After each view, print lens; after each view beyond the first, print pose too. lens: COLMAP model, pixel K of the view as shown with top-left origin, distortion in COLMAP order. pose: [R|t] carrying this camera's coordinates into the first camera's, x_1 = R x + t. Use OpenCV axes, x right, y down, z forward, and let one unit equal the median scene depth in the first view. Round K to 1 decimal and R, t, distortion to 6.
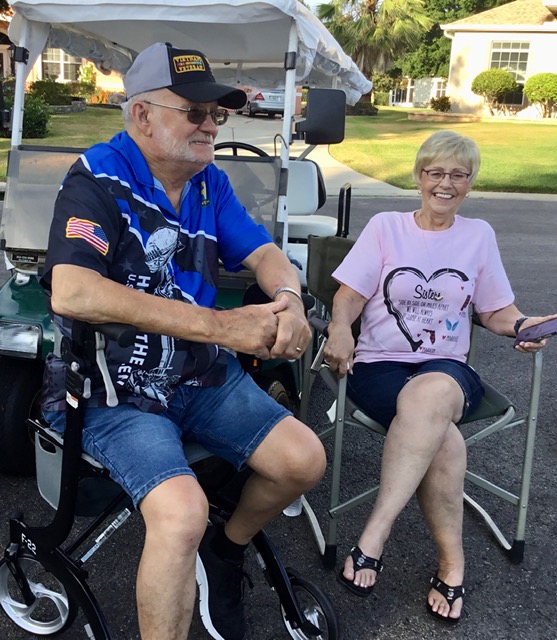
lens RADIAL K [[801.2, 0, 258.8], [0, 801.2, 320.5], [0, 0, 1]] dist [0.164864, -0.400296]
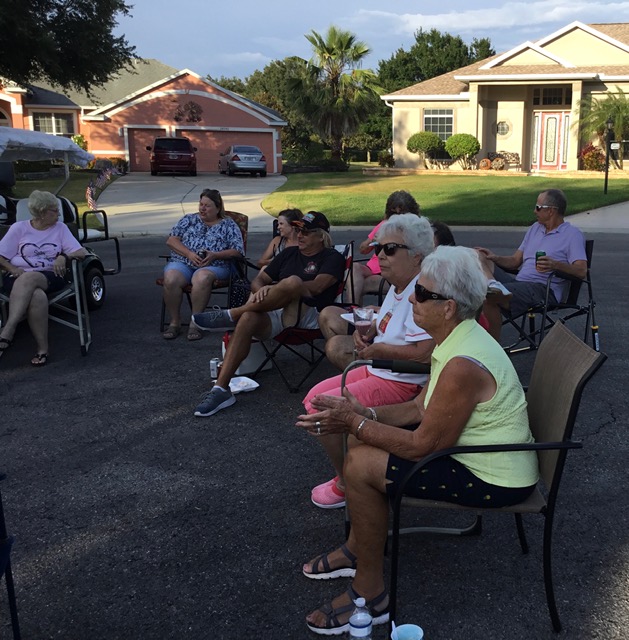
lens RADIAL K [[773.8, 0, 426.6], [0, 773.8, 334.7], [0, 0, 1]] dist [0.107244, -0.174493]
pose [[0.985378, -0.068006, 0.156222, 0.085869], [0.074602, 0.996536, -0.036750, 0.037106], [-0.153181, 0.047867, 0.987038, -0.134790]]
